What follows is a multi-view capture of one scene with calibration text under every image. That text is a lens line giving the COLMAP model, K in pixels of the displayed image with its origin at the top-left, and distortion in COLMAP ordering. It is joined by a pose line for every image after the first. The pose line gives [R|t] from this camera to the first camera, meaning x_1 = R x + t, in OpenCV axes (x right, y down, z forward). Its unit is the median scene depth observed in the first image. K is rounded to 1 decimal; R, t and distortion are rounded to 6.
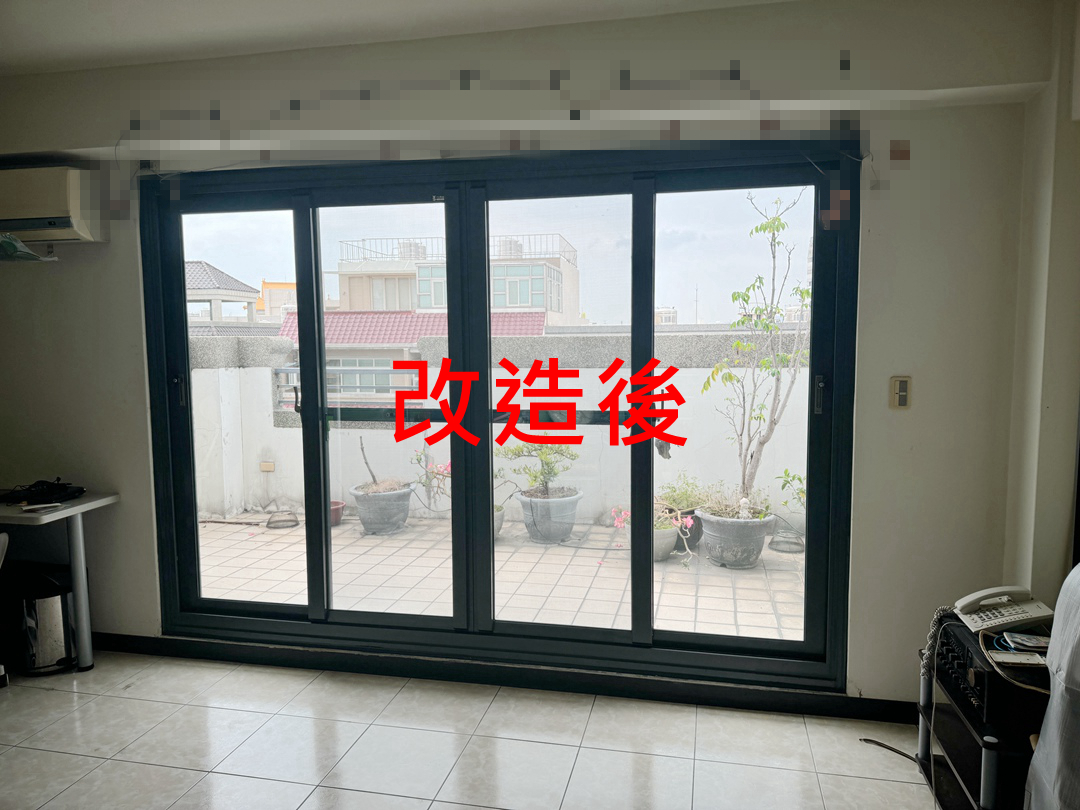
lens RADIAL K [[774.4, 0, 555.9], [0, 774.4, 402.0], [0, 0, 1]] dist [0.010291, -0.027721]
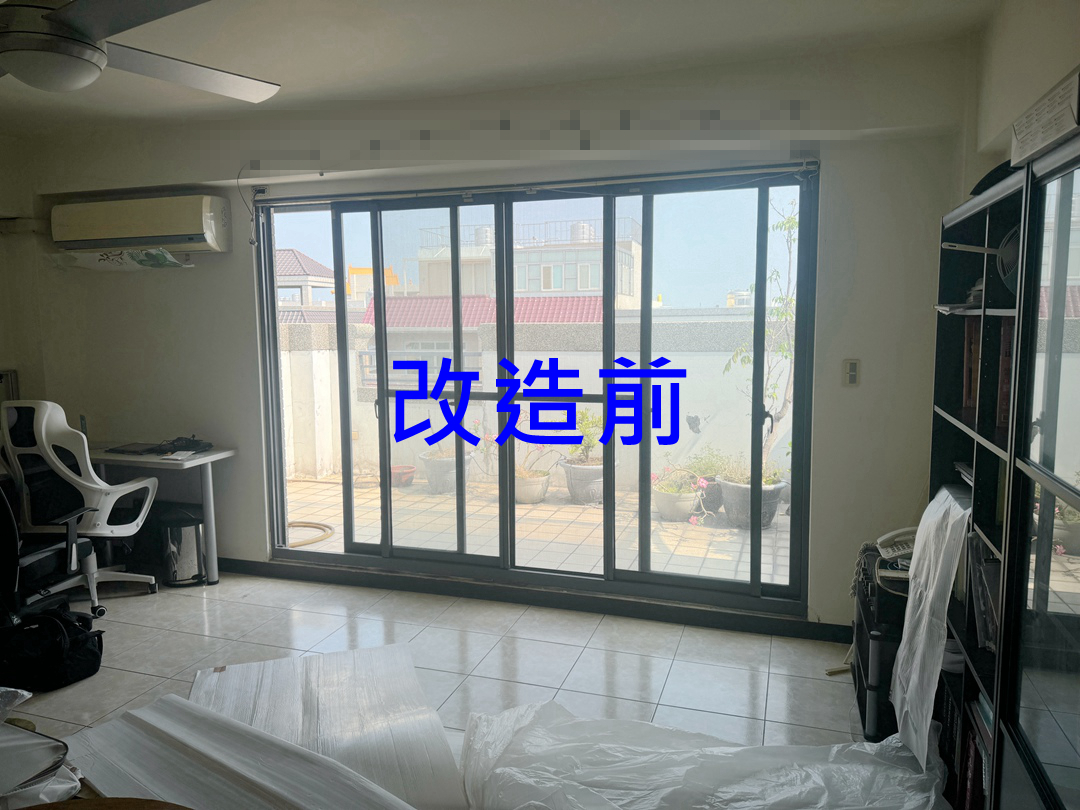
lens RADIAL K [[774.4, 0, 546.1], [0, 774.4, 401.4], [0, 0, 1]] dist [0.010291, -0.027721]
pose [[0.993650, 0.011102, -0.111964, 0.085749], [-0.008732, 0.999728, 0.021632, 0.009022], [0.112174, -0.020517, 0.993477, -0.218604]]
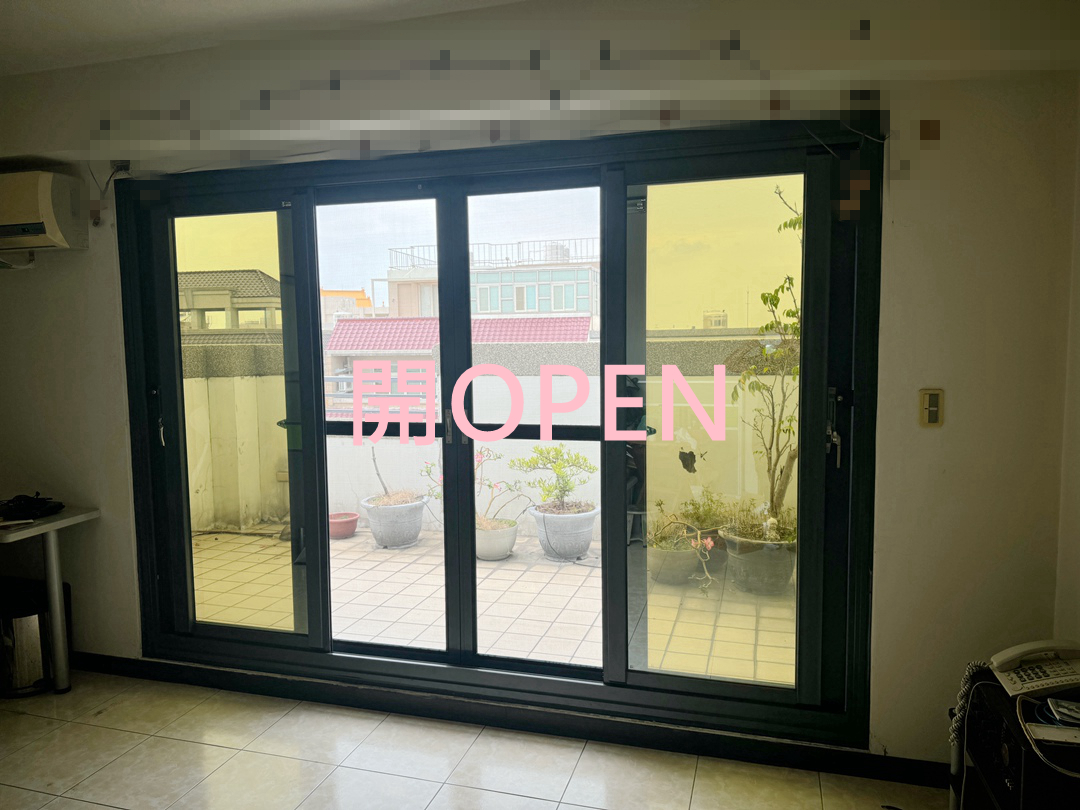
lens RADIAL K [[774.4, 0, 549.3], [0, 774.4, 404.7], [0, 0, 1]] dist [0.010291, -0.027721]
pose [[0.997087, 0.001115, -0.076263, 0.070094], [-0.001340, 0.999995, -0.002904, -0.010133], [0.076259, 0.002997, 0.997084, 0.084941]]
